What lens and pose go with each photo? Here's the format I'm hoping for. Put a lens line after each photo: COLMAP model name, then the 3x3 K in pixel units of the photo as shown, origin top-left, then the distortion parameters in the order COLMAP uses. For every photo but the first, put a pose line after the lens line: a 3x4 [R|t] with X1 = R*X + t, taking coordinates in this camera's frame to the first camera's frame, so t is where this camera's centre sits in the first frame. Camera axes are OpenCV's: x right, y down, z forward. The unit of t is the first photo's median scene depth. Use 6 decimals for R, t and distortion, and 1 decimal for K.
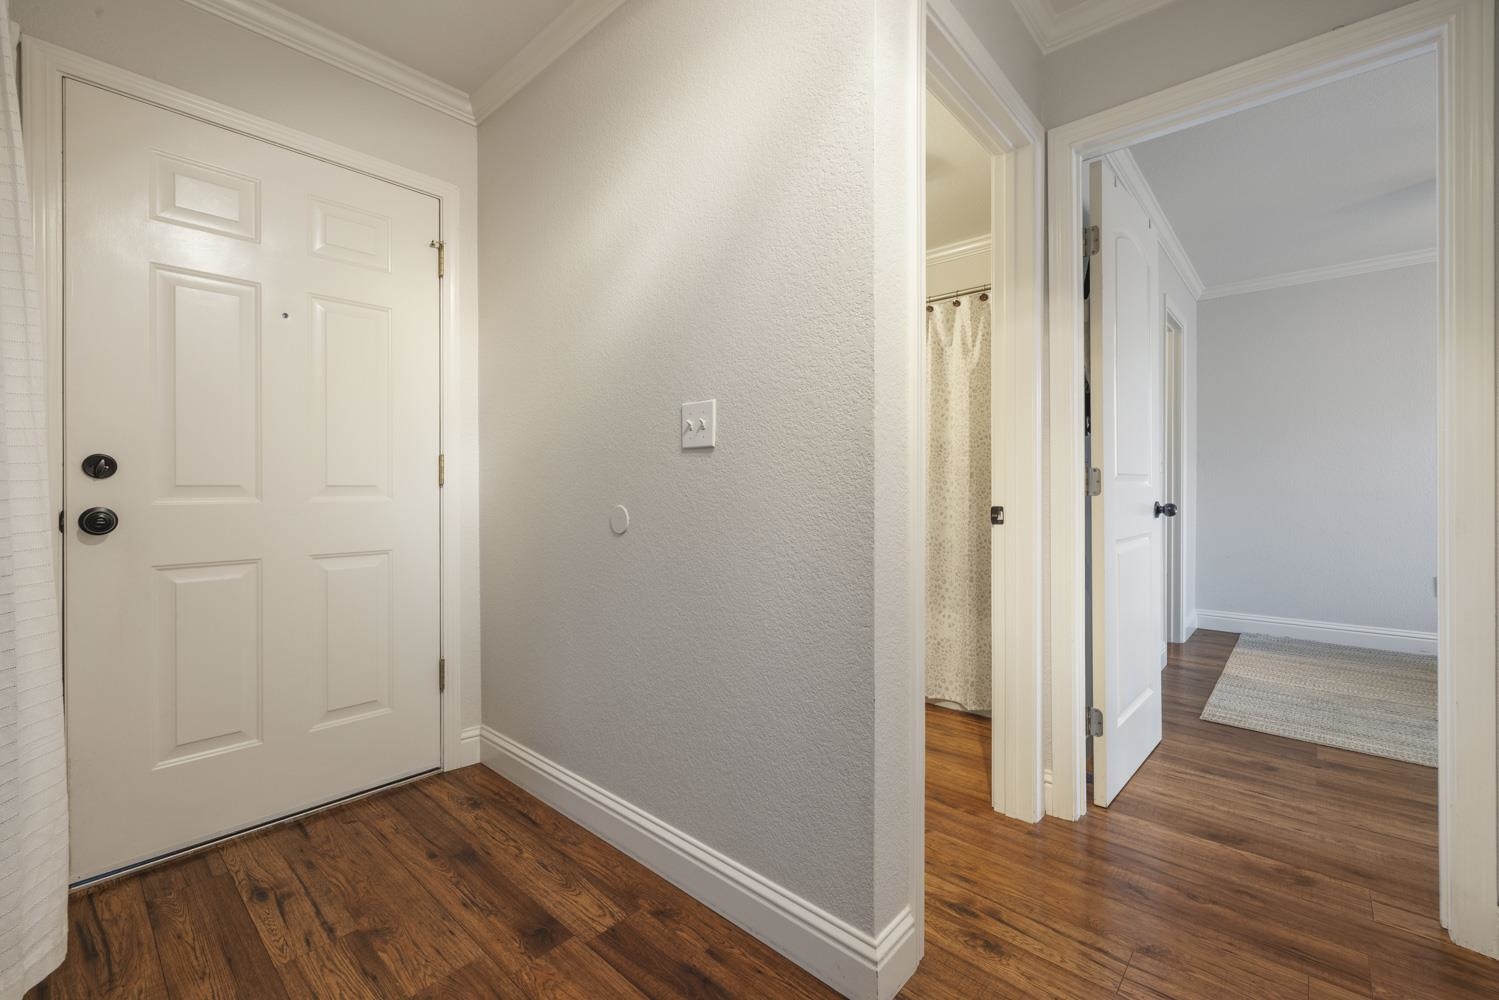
lens RADIAL K [[629.5, 0, 747.5], [0, 629.5, 493.0], [0, 0, 1]] dist [0.000137, -0.000261]
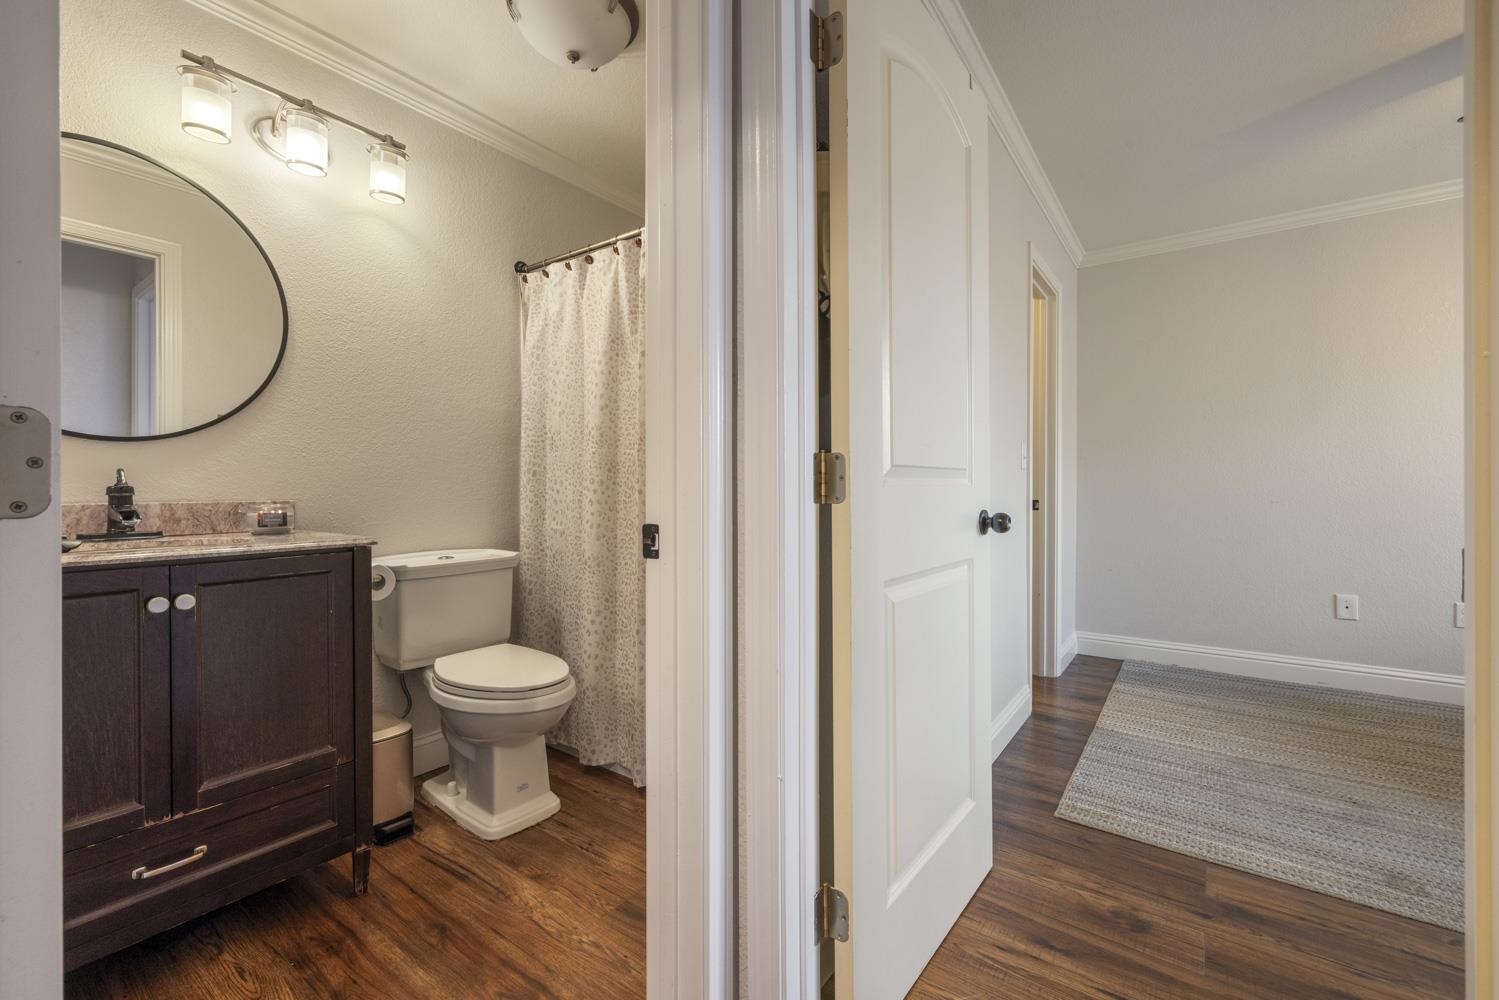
lens RADIAL K [[629.5, 0, 747.5], [0, 629.5, 493.0], [0, 0, 1]] dist [0.000137, -0.000261]
pose [[0.994426, 0.001473, 0.105423, 0.328563], [-0.001530, 0.999999, 0.000453, -0.004130], [-0.105422, -0.000612, 0.994427, 0.364053]]
